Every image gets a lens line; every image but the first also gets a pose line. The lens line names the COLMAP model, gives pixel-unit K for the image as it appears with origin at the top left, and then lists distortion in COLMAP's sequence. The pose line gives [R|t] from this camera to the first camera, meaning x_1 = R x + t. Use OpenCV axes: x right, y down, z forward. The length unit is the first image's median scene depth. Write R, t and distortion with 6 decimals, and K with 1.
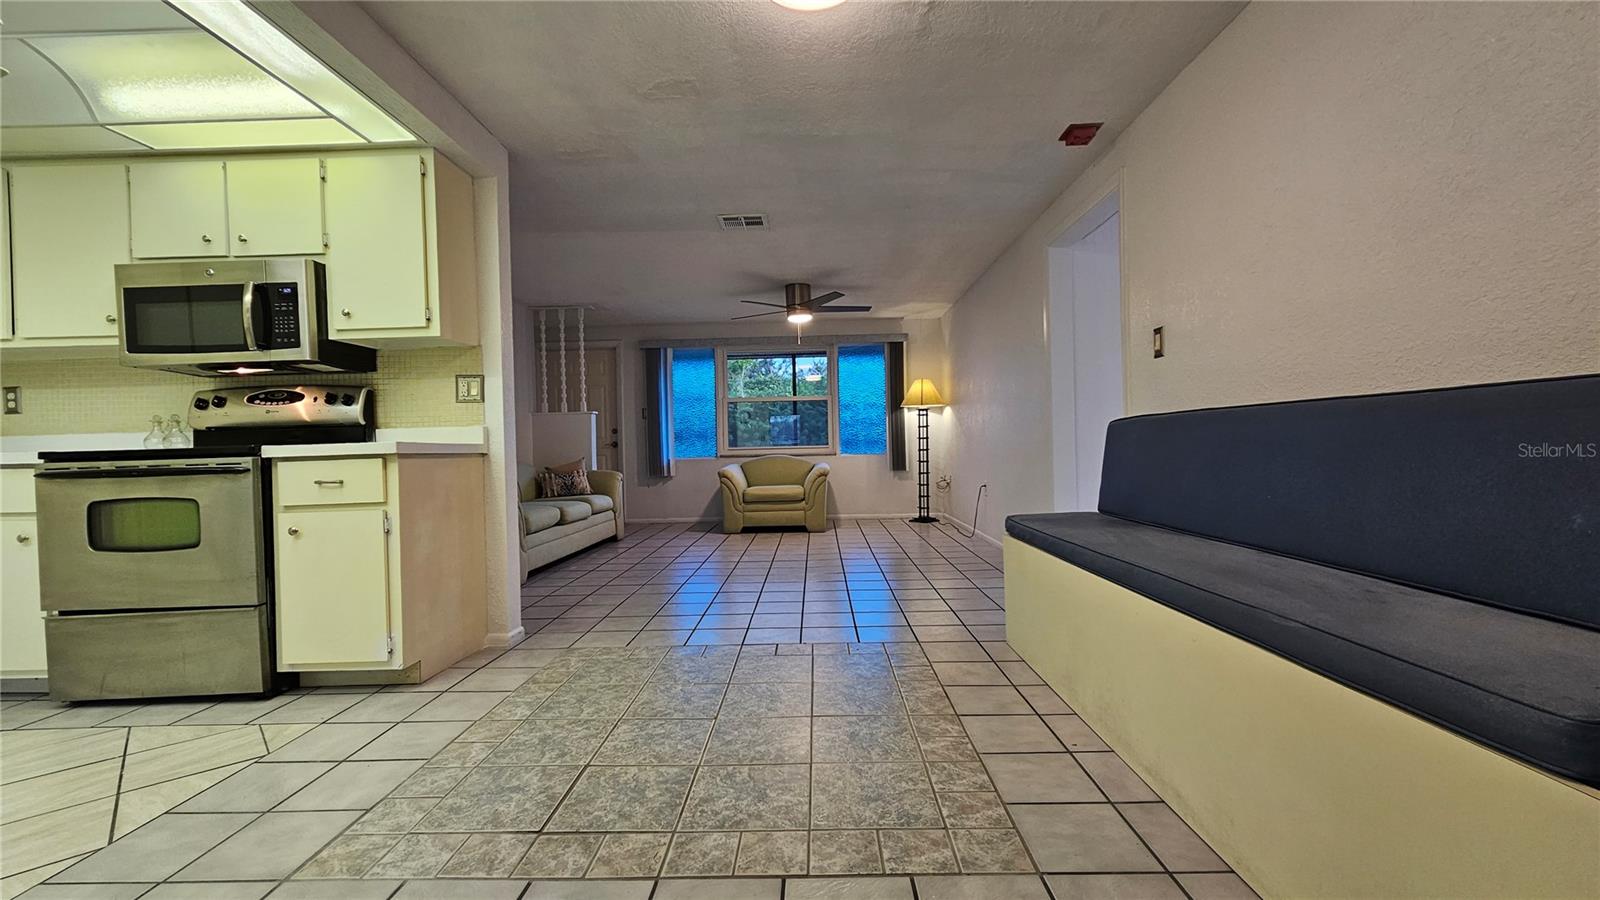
lens RADIAL K [[653.9, 0, 800.0], [0, 653.9, 450.6], [0, 0, 1]] dist [0.002775, 0.000452]
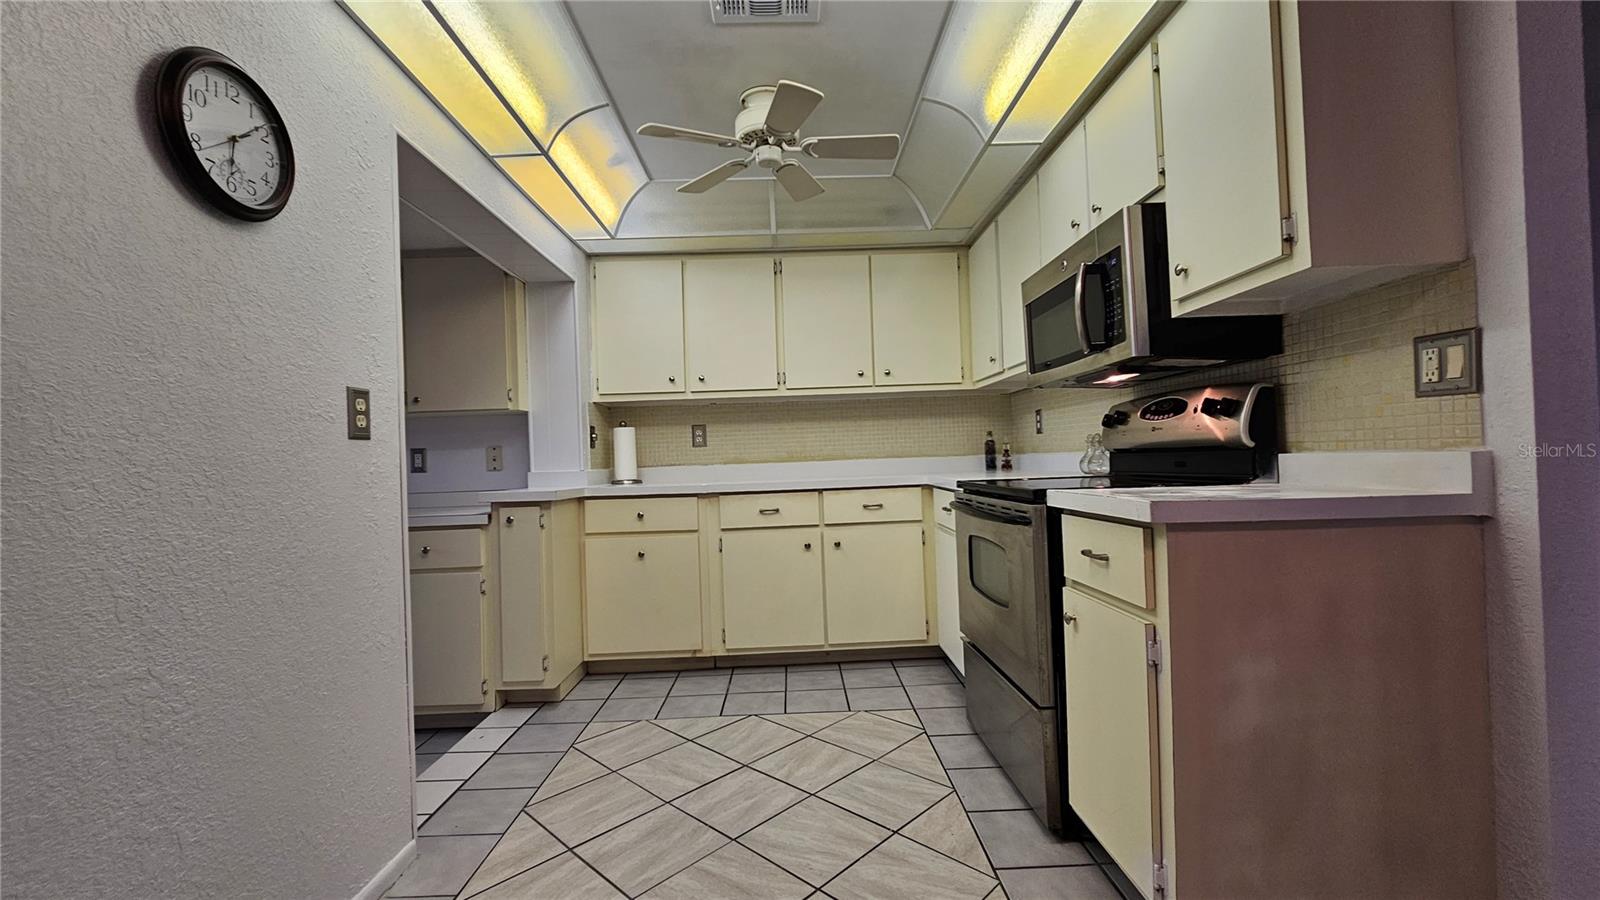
lens RADIAL K [[656.6, 0, 807.0], [0, 656.6, 449.8], [0, 0, 1]] dist [-0.001388, 0.000039]
pose [[0.048167, 0.011226, -0.998776, -0.085578], [0.022530, 0.999670, 0.012323, -0.051436], [0.998585, -0.023096, 0.047899, 0.545992]]
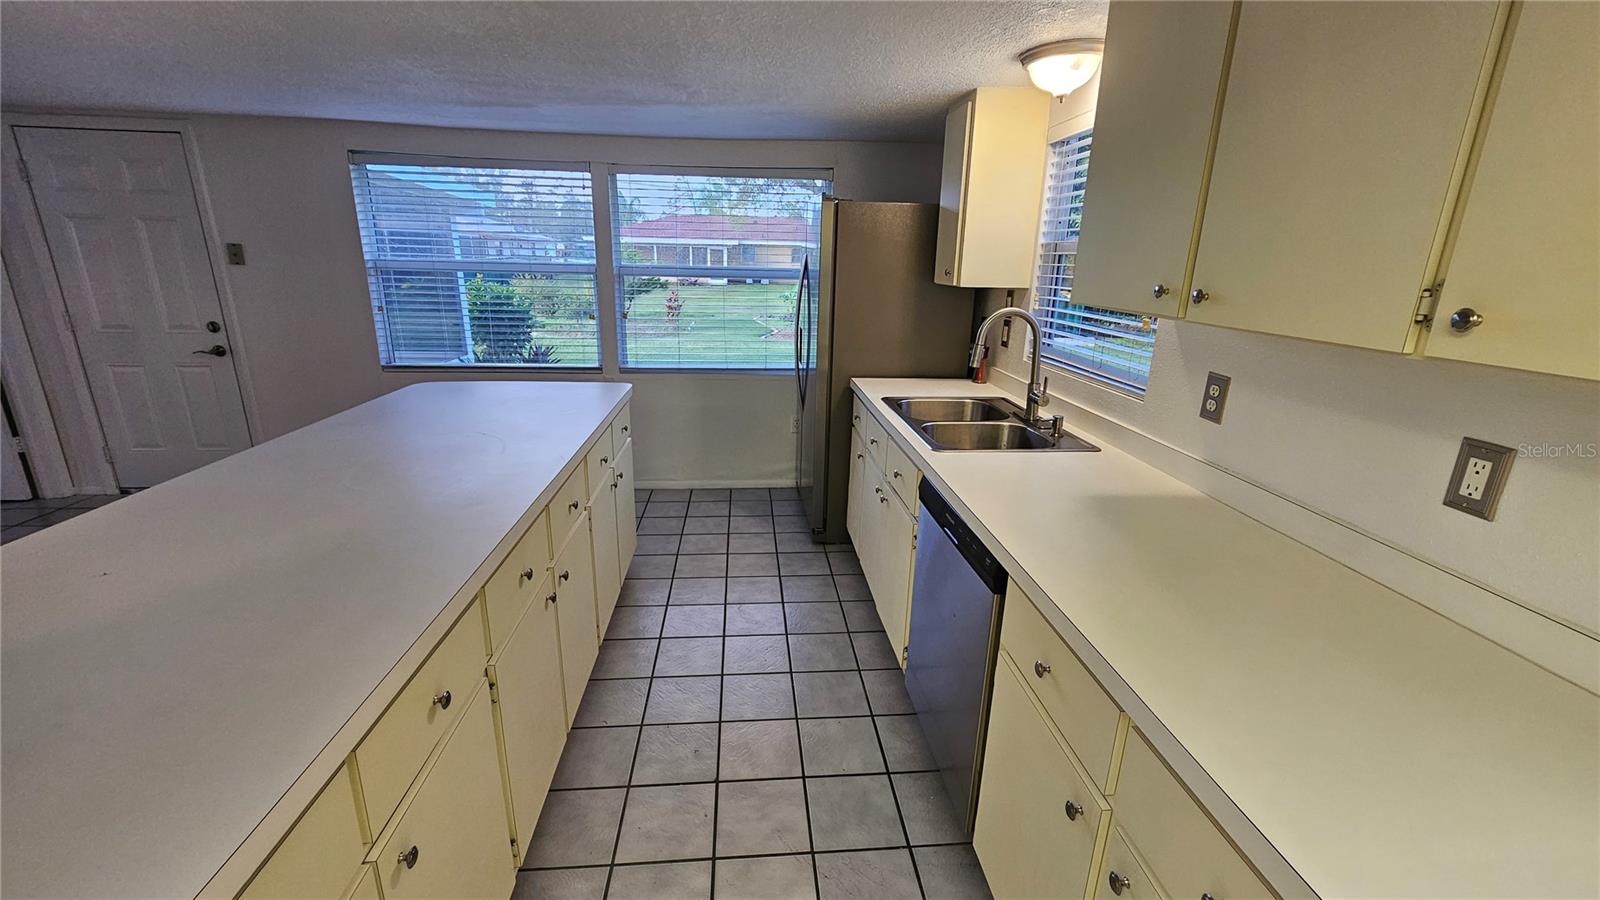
lens RADIAL K [[652.9, 0, 802.9], [0, 652.9, 451.3], [0, 0, 1]] dist [-0.003032, 0.000102]
pose [[-0.993891, 0.031438, -0.105799, -0.829941], [-0.001435, 0.954814, 0.297202, -0.157159], [0.110361, 0.295538, -0.948935, 0.232538]]
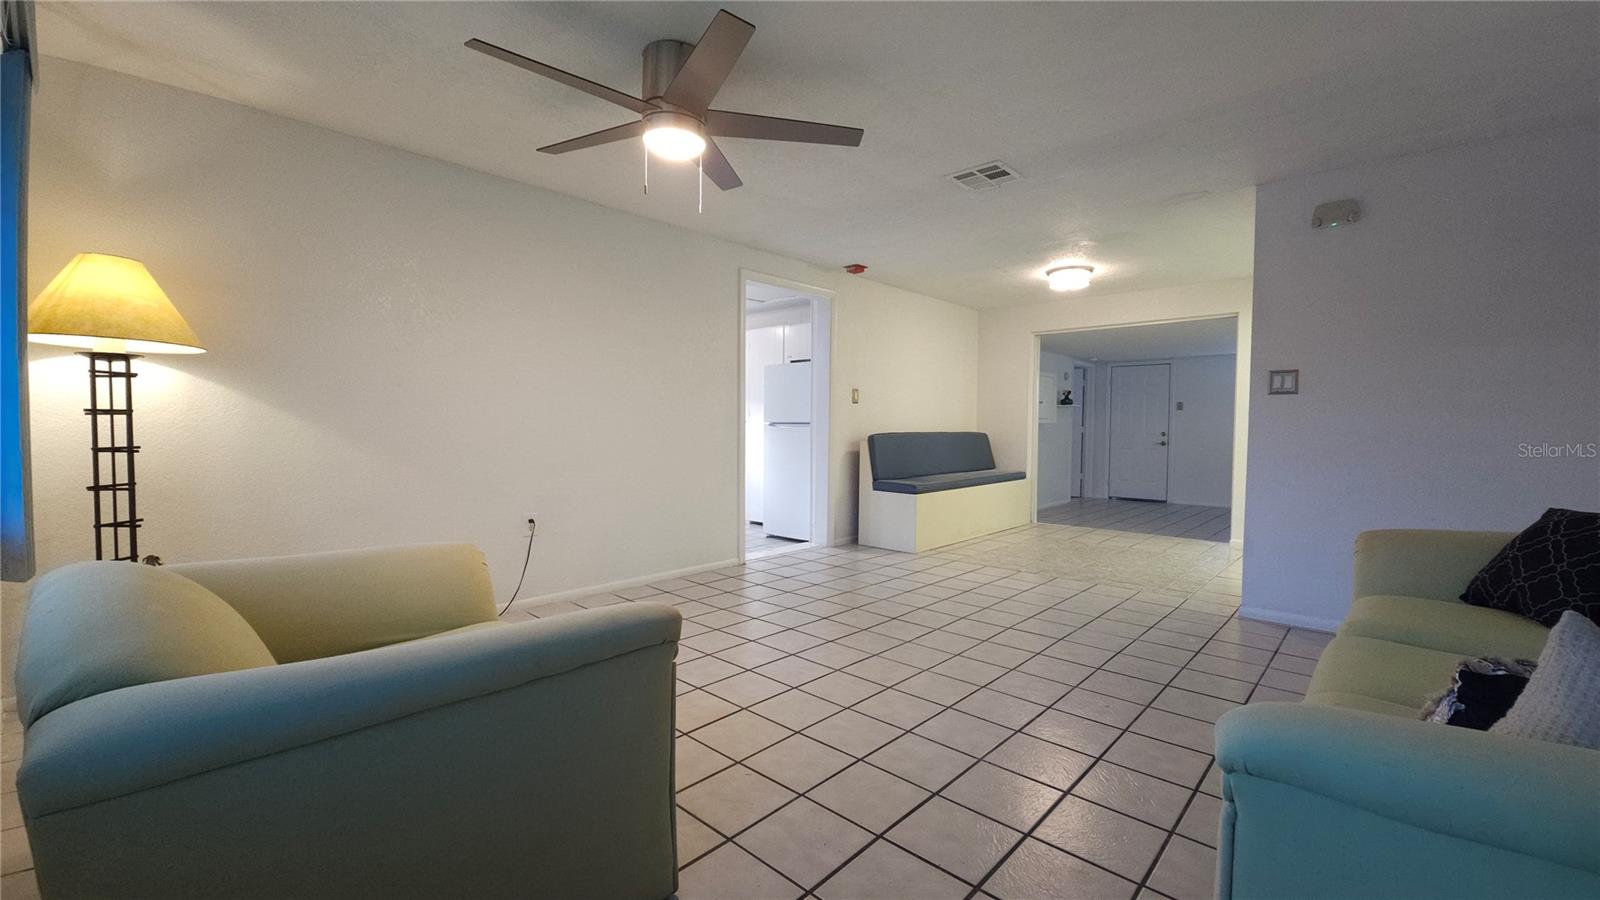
lens RADIAL K [[655.7, 0, 803.7], [0, 655.7, 449.2], [0, 0, 1]] dist [-0.001204, 0.000280]
pose [[-0.749825, -0.006584, 0.661603, -0.641044], [0.016347, 0.999461, 0.028473, -0.055800], [-0.661434, 0.032165, -0.749313, 2.443438]]
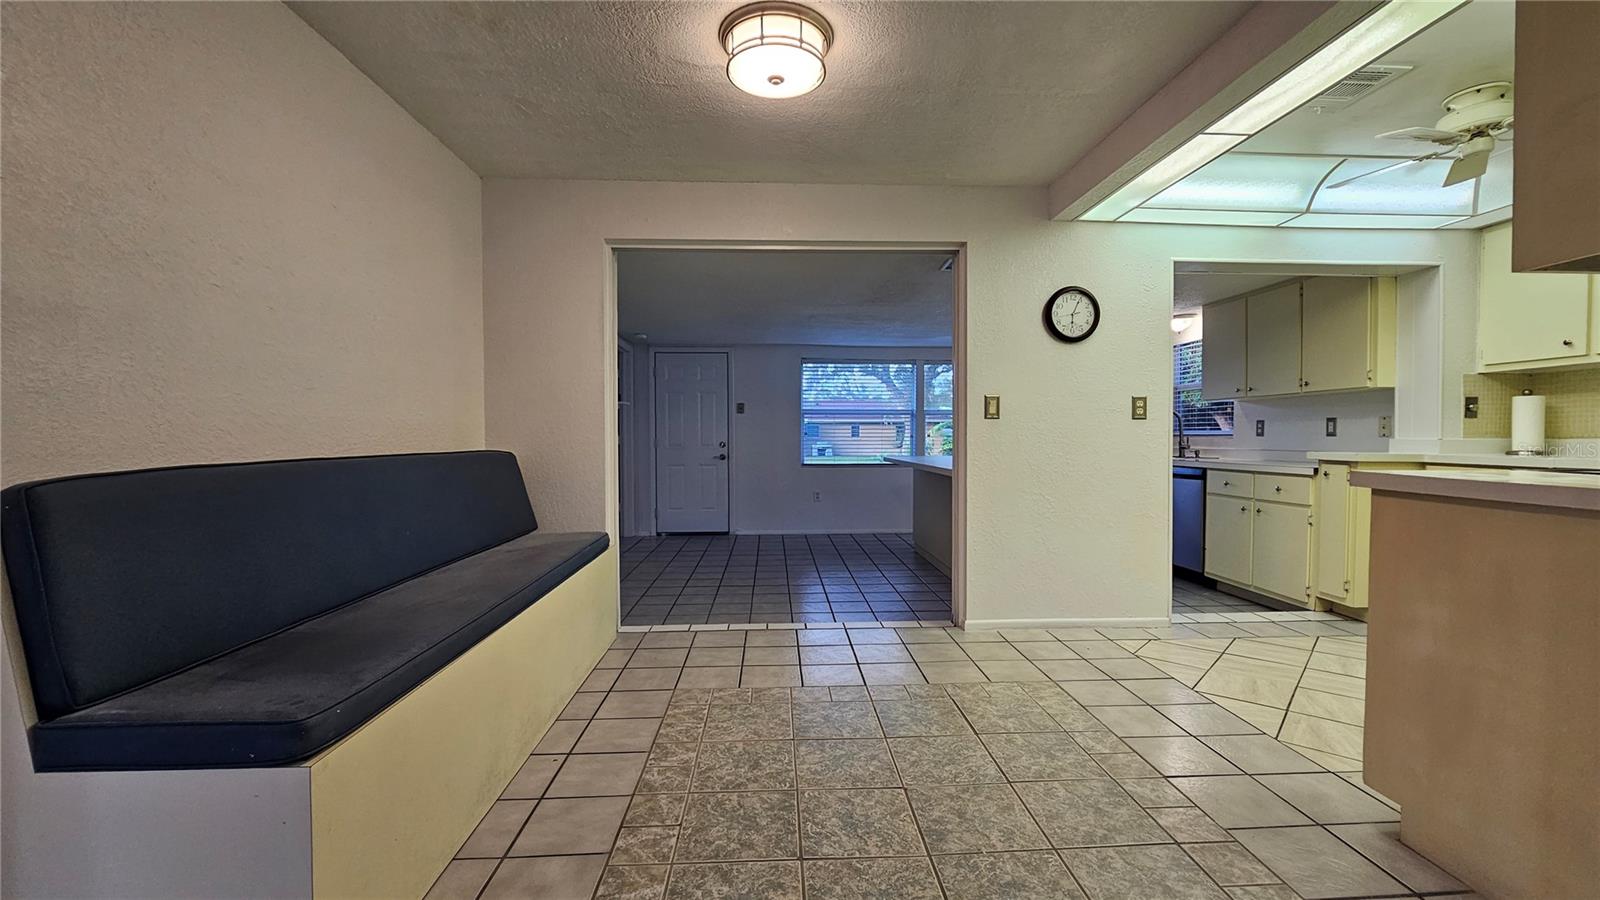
lens RADIAL K [[655.3, 0, 802.9], [0, 655.3, 451.5], [0, 0, 1]] dist [-0.002846, -0.000089]
pose [[-0.997204, 0.027769, -0.069381, 0.041592], [0.025502, 0.999119, 0.033339, -0.058408], [0.070246, 0.031477, -0.997033, 1.314524]]
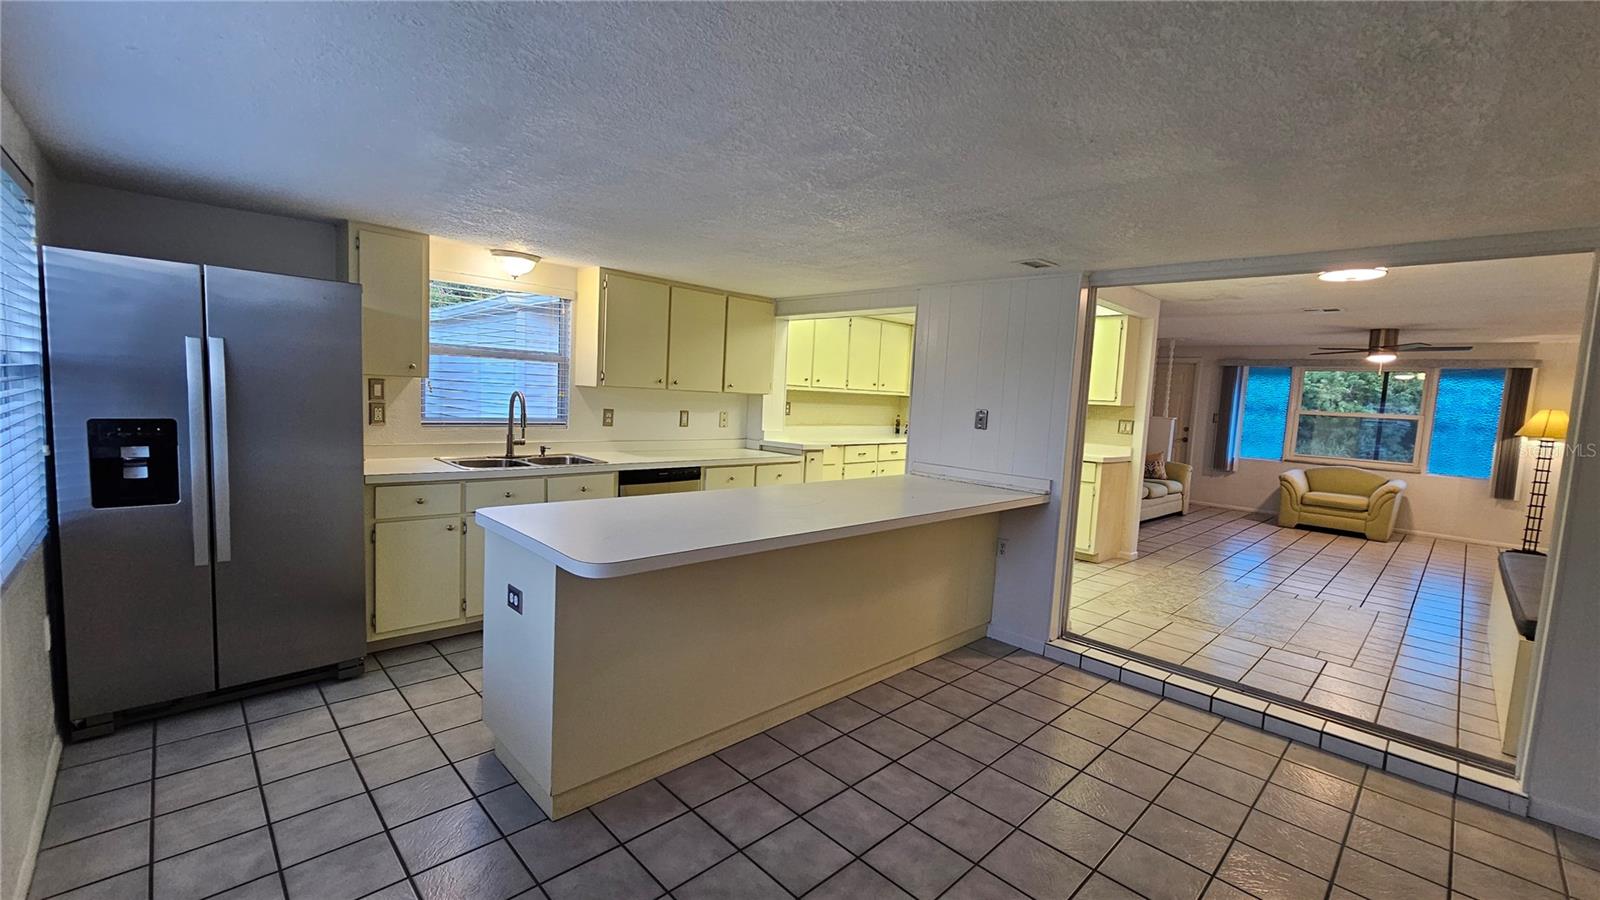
lens RADIAL K [[652.9, 0, 802.9], [0, 652.9, 451.3], [0, 0, 1]] dist [-0.003032, 0.000102]
pose [[0.712640, 0.122197, -0.690805, 0.166912], [-0.075434, 0.992351, 0.097718, -0.140187], [0.697462, -0.017528, 0.716407, -1.077738]]
